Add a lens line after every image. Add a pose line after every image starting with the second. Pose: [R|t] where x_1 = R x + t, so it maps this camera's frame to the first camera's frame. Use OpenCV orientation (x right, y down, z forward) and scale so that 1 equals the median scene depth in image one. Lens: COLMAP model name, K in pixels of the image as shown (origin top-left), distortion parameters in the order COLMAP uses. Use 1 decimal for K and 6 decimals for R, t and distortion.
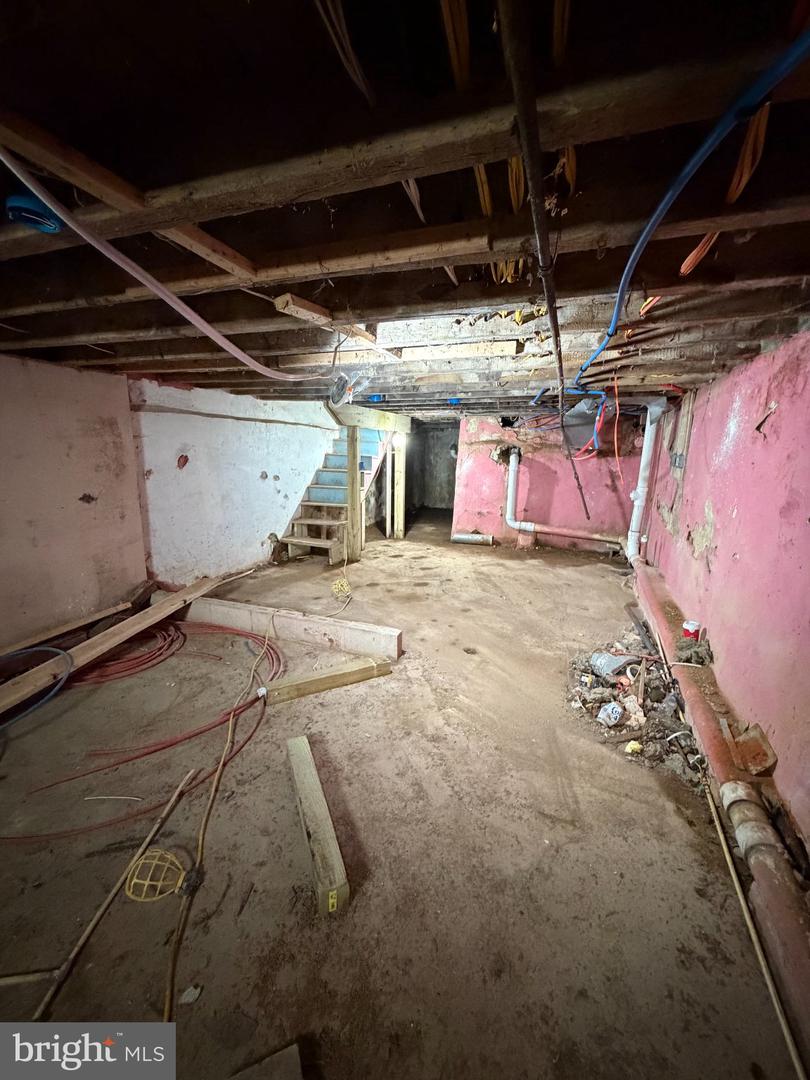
lens RADIAL K [[430.6, 0, 408.2], [0, 430.6, 537.3], [0, 0, 1]] dist [-0.000160, 0.000440]
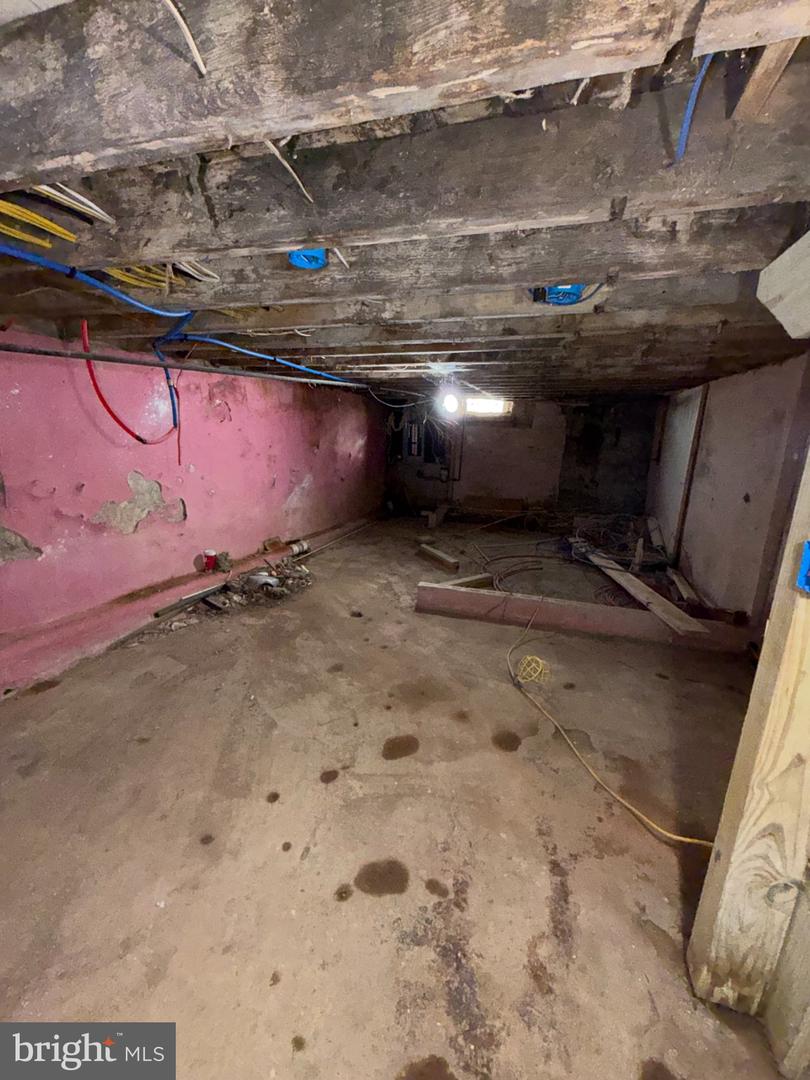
lens RADIAL K [[430.6, 0, 408.4], [0, 430.6, 540.7], [0, 0, 1]] dist [-0.000160, 0.000440]
pose [[-0.998074, -0.027800, -0.055465, 0.061378], [-0.049298, 0.898137, 0.436943, -0.316357], [0.037669, 0.438836, -0.897777, 1.517366]]
